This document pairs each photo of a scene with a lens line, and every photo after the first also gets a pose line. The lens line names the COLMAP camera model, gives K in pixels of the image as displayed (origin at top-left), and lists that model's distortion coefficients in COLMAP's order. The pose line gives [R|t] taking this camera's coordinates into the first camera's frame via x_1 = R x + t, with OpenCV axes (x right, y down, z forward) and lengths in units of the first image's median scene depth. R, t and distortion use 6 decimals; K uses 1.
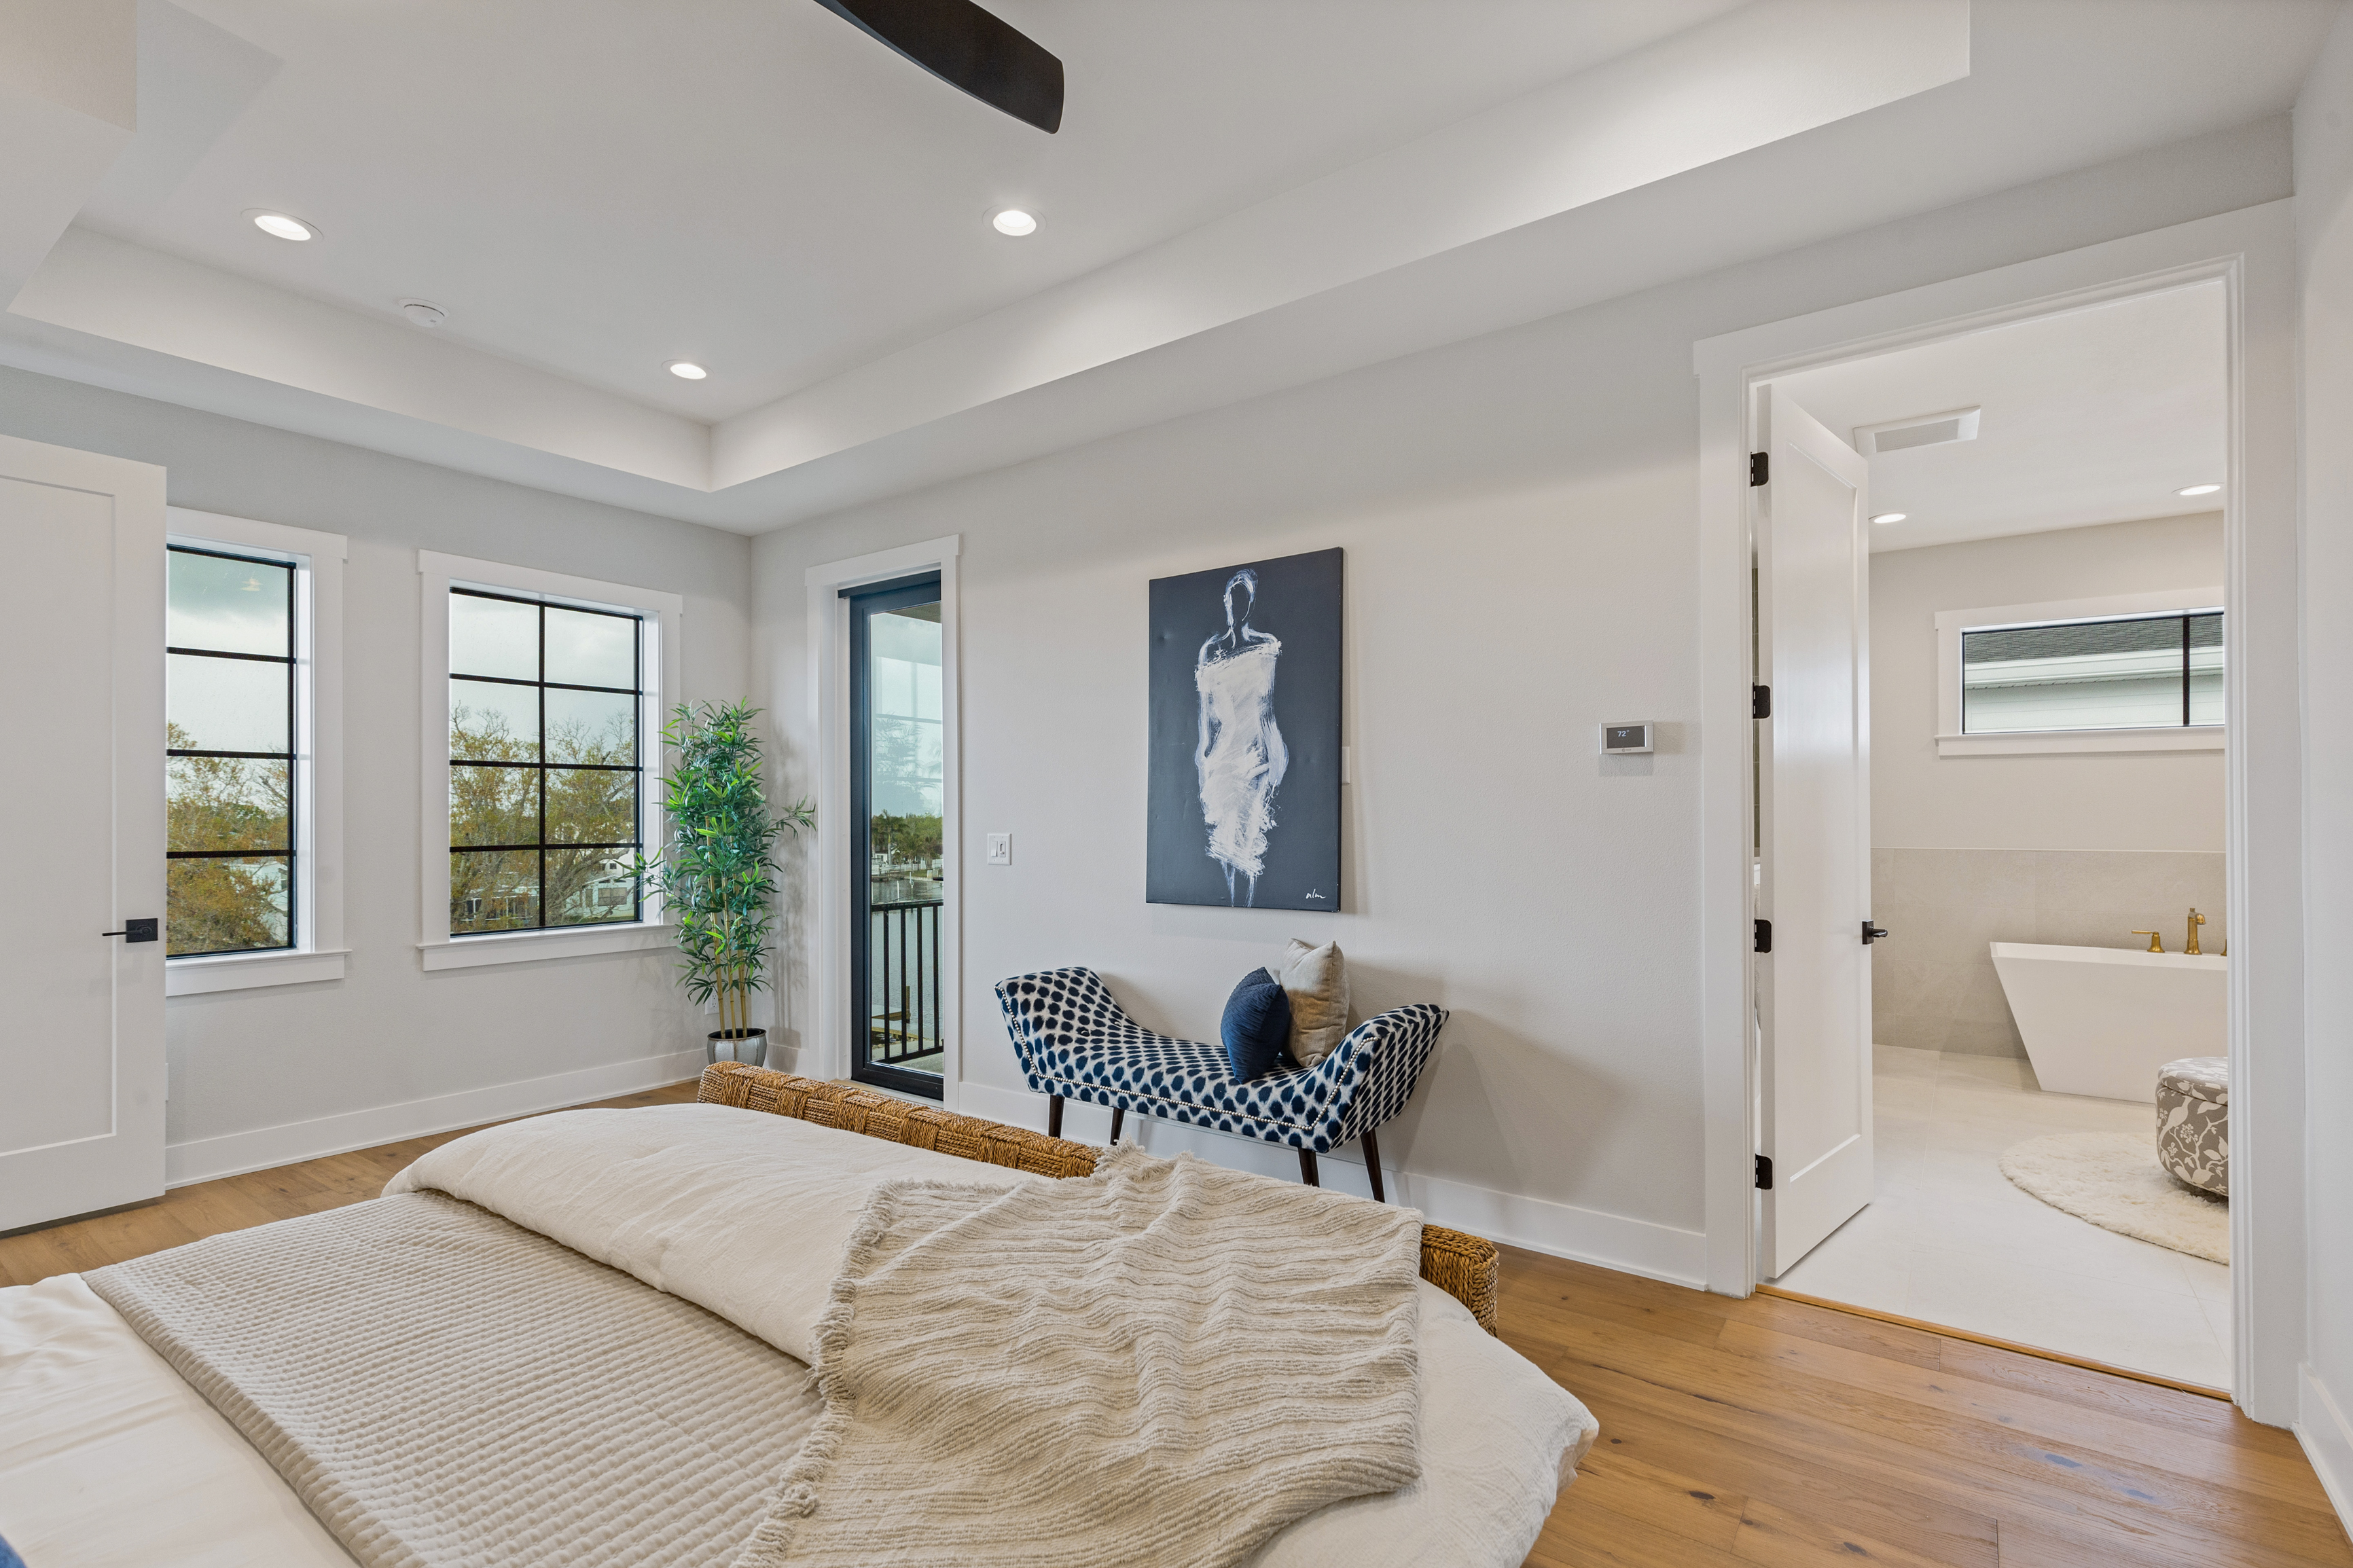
lens RADIAL K [[1082.5, 0, 1126.1], [0, 1082.5, 809.2], [0, 0, 1]] dist [0.007131, -0.001160]
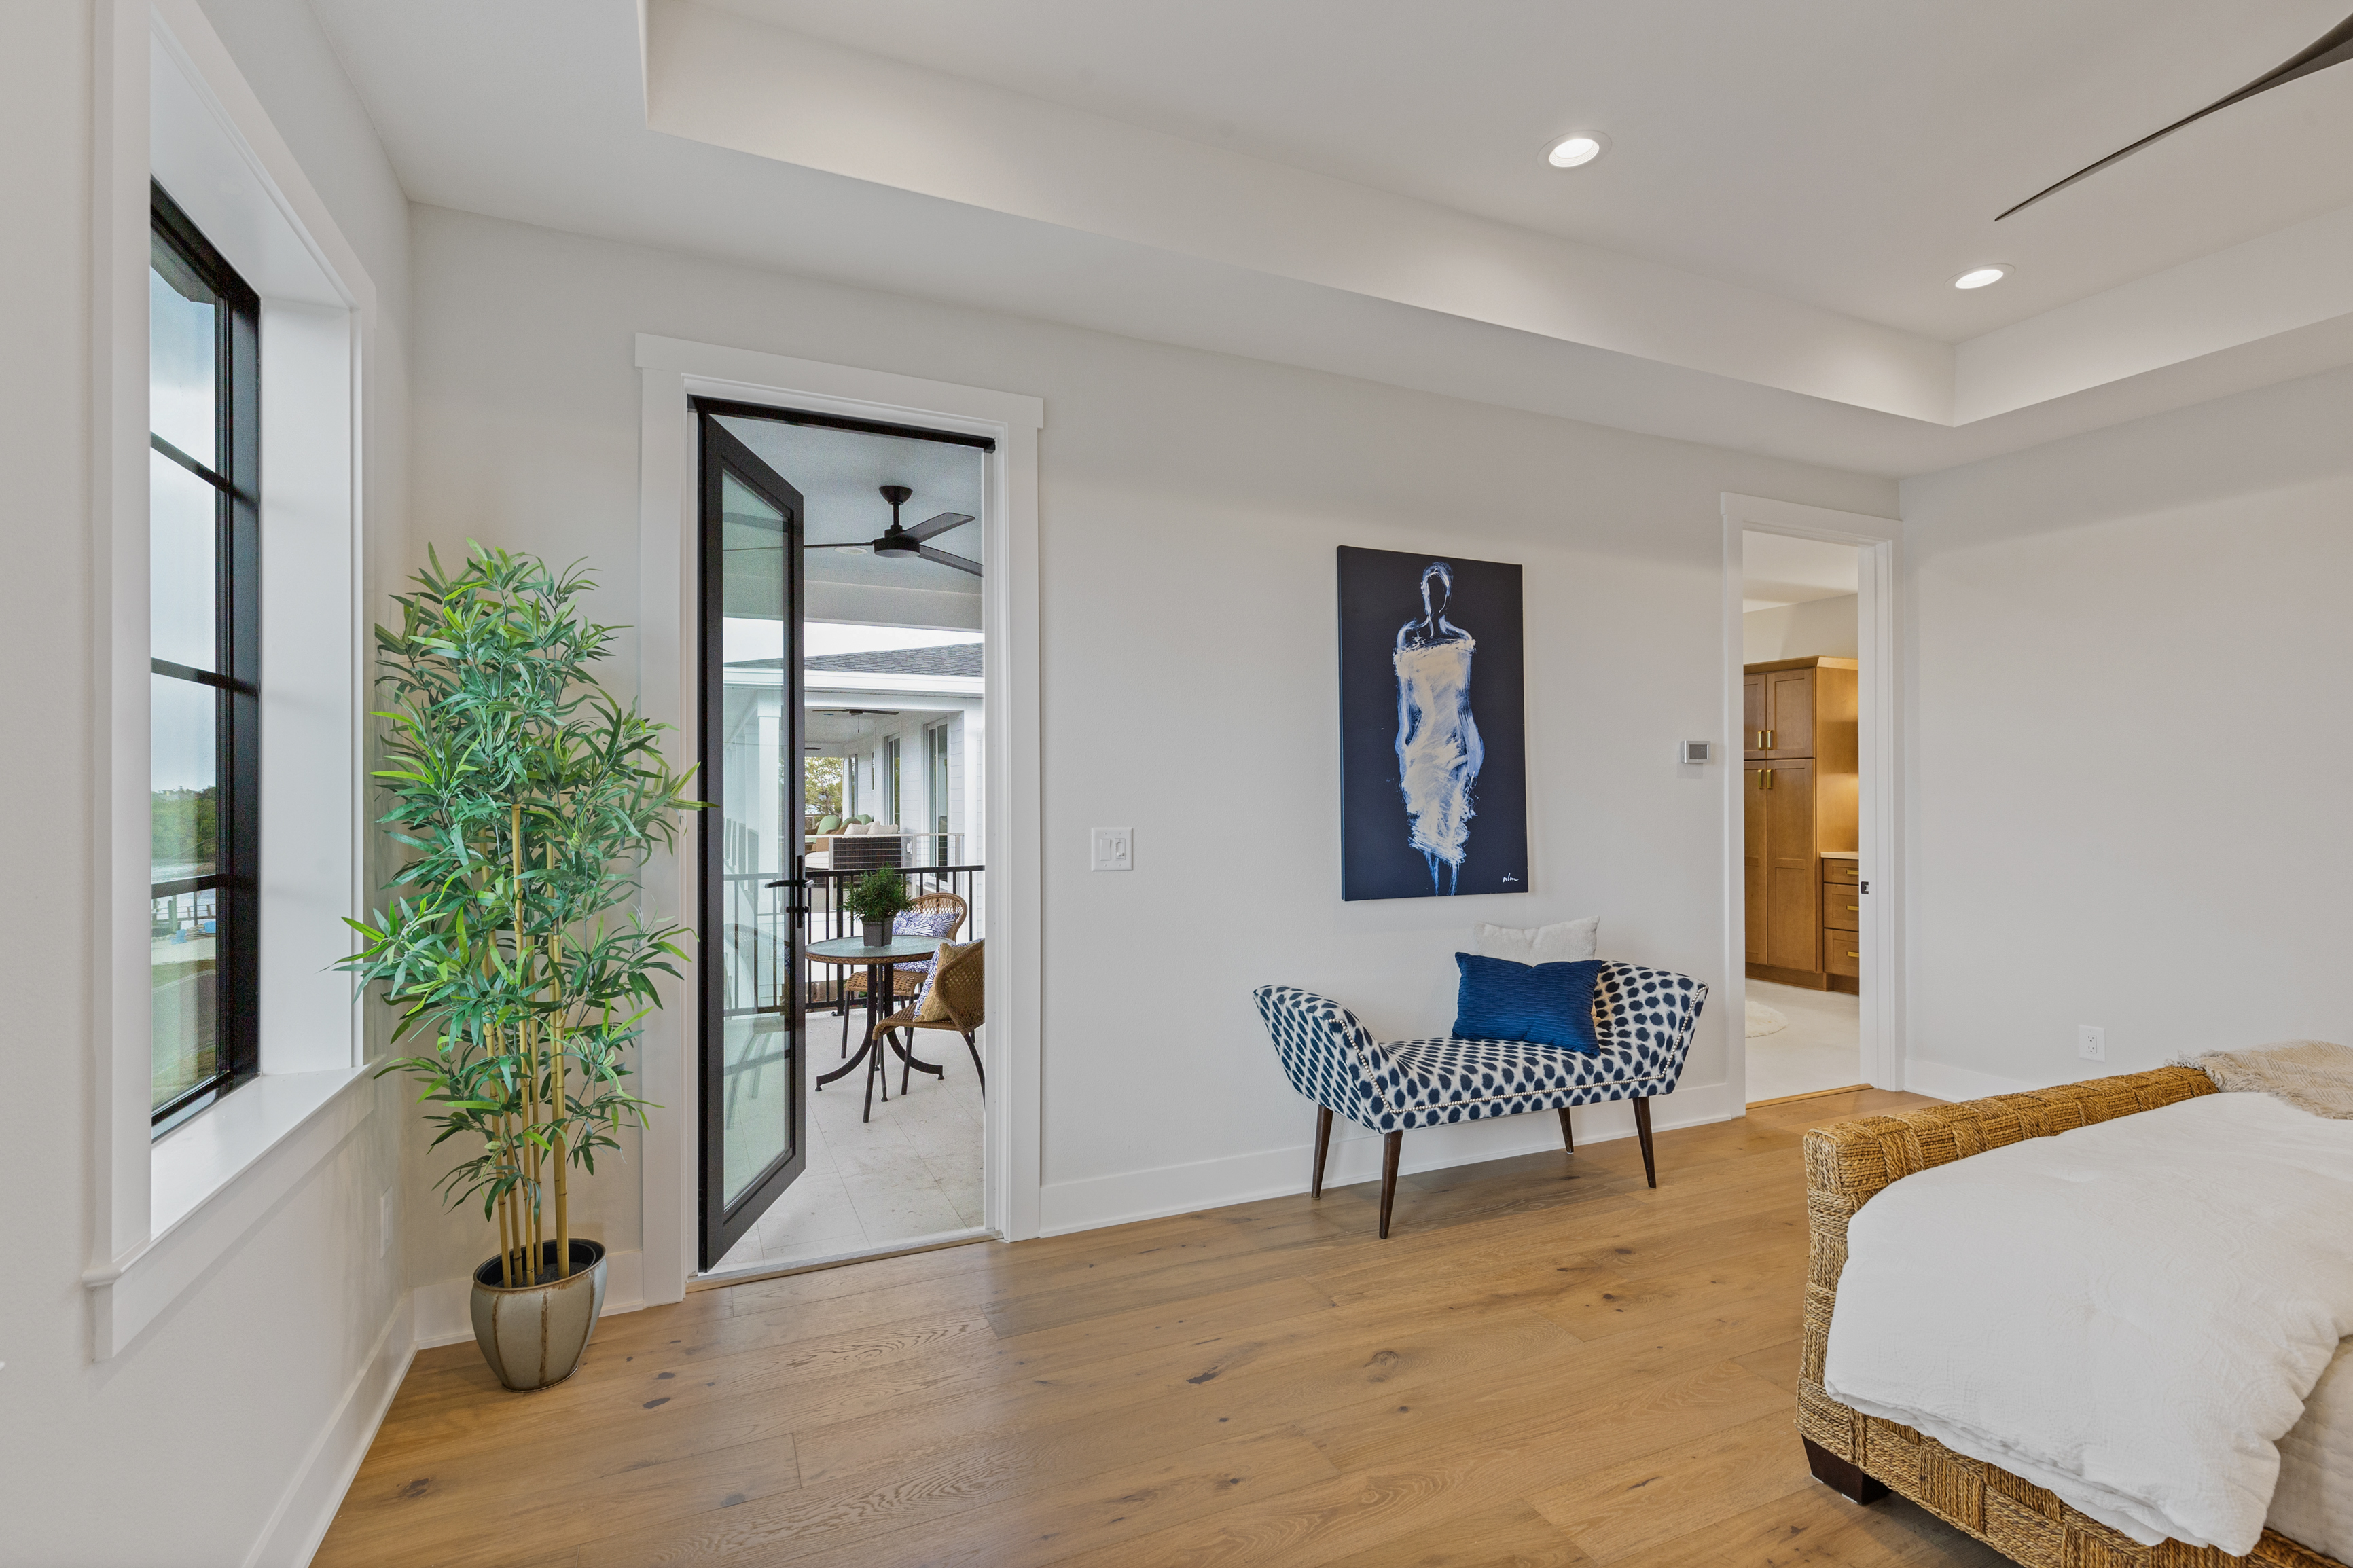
lens RADIAL K [[1082.5, 0, 1170.0], [0, 1082.5, 789.5], [0, 0, 1]] dist [0.007131, -0.001160]
pose [[0.481426, 0.008449, 0.876446, -0.906489], [-0.010595, 0.999937, -0.003819, -0.002424], [-0.876423, -0.007447, 0.481485, 0.740462]]
